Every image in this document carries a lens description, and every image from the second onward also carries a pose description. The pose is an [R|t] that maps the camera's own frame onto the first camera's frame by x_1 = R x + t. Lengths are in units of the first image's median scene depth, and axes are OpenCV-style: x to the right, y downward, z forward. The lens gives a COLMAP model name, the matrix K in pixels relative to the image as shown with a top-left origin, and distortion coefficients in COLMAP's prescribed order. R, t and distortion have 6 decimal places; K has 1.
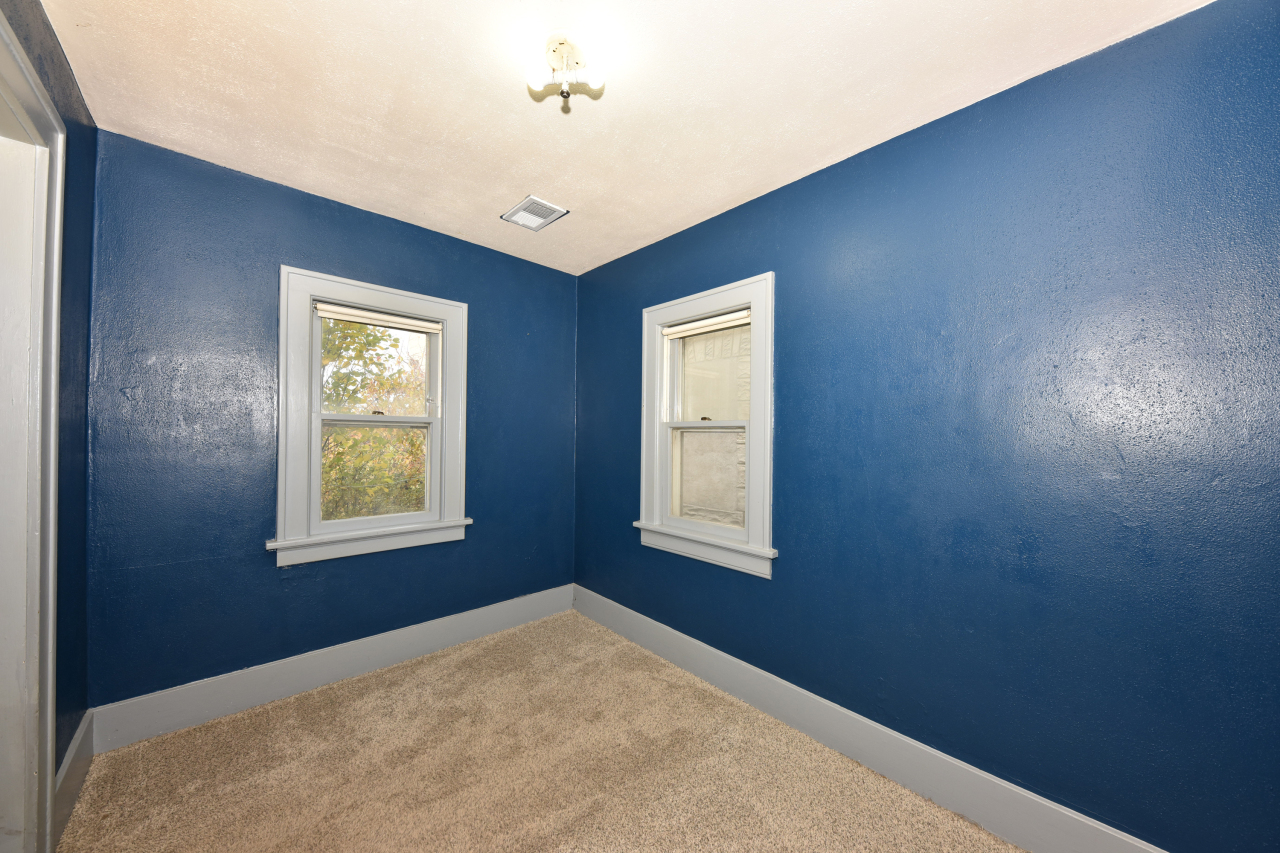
lens RADIAL K [[439.2, 0, 639.2], [0, 439.2, 432.2], [0, 0, 1]] dist [0.010208, -0.007816]
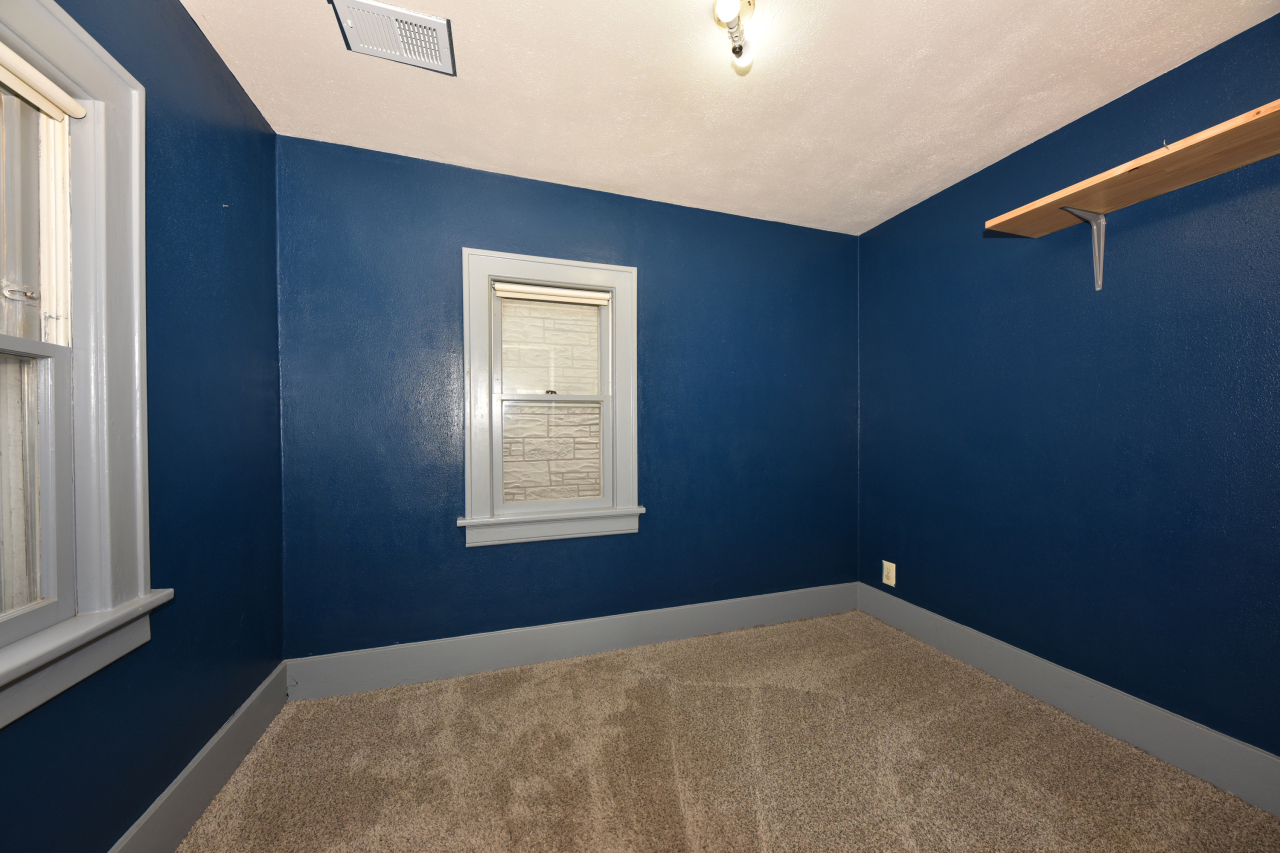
lens RADIAL K [[439.2, 0, 639.2], [0, 439.2, 432.2], [0, 0, 1]] dist [0.010208, -0.007816]
pose [[0.399405, -0.008440, 0.916736, -0.728914], [-0.001291, 0.999951, 0.009769, 0.051968], [-0.916774, -0.005086, 0.399375, 0.495090]]
